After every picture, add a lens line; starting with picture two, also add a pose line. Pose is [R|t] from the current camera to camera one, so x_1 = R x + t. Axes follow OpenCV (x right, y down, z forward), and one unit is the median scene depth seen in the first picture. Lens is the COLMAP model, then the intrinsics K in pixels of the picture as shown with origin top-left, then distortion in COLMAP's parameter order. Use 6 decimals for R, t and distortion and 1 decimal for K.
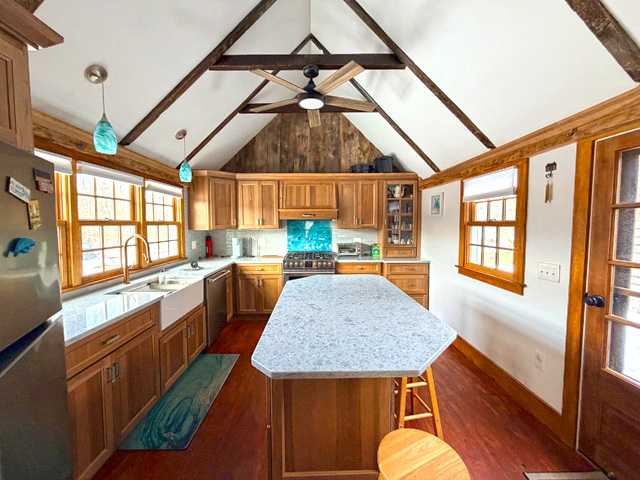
lens RADIAL K [[256.4, 0, 318.4], [0, 256.4, 236.1], [0, 0, 1]] dist [-0.001570, -0.000050]
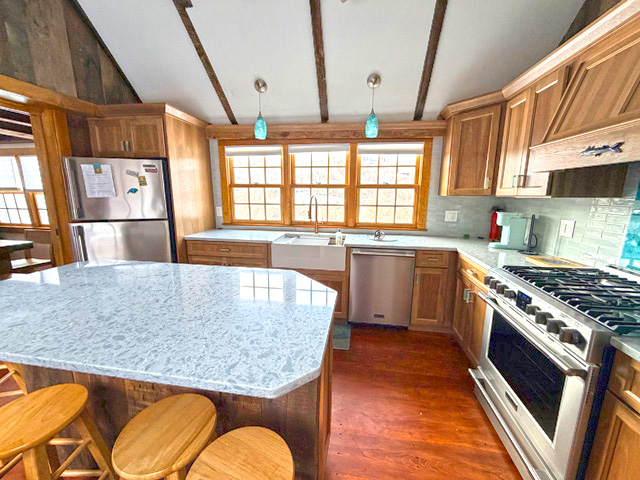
lens RADIAL K [[256.4, 0, 318.4], [0, 256.4, 236.1], [0, 0, 1]] dist [-0.001570, -0.000050]
pose [[-0.185512, 0.172236, -0.967430, 0.401000], [-0.054093, 0.981236, 0.185067, -0.031541], [0.981152, 0.086663, -0.172714, 0.953938]]
